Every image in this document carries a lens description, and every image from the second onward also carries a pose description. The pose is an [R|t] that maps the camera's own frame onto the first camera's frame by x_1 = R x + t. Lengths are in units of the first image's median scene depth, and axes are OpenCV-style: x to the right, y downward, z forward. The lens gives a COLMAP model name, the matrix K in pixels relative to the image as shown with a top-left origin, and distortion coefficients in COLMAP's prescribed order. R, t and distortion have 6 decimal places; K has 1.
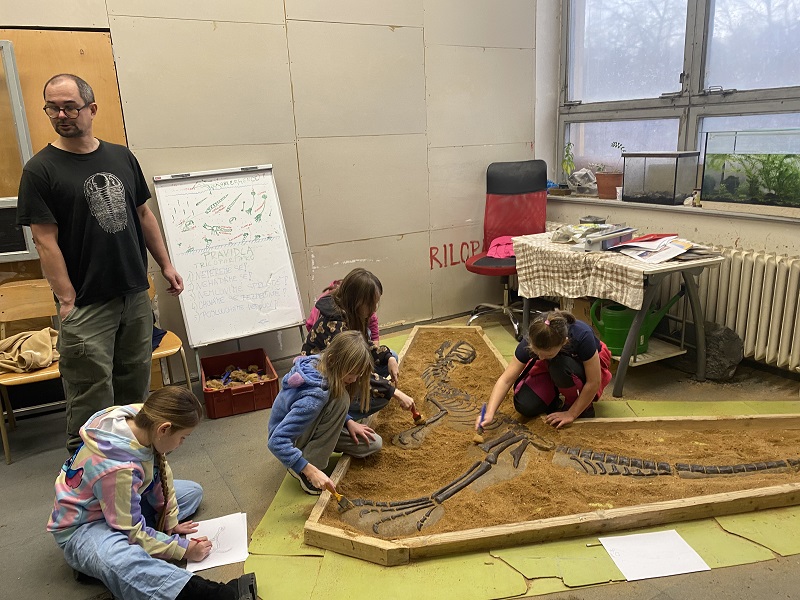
lens RADIAL K [[612.4, 0, 400.3], [0, 612.4, 299.6], [0, 0, 1]] dist [-0.004677, -0.003358]
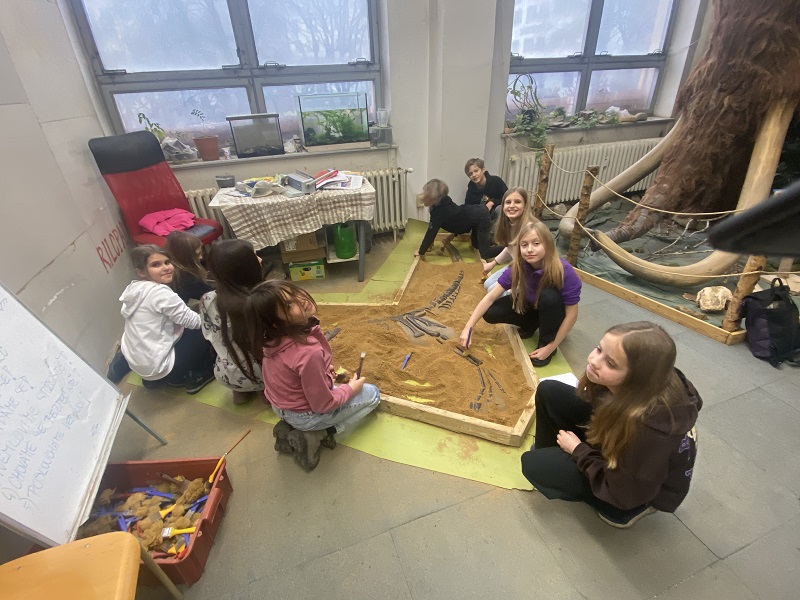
lens RADIAL K [[385.7, 0, 397.6], [0, 385.7, 300.2], [0, 0, 1]] dist [-0.013870, -0.000412]
pose [[0.207325, -0.449738, 0.868764, -0.409019], [0.287379, 0.876877, 0.385357, -0.124838], [-0.935109, 0.169770, 0.311044, 0.542726]]
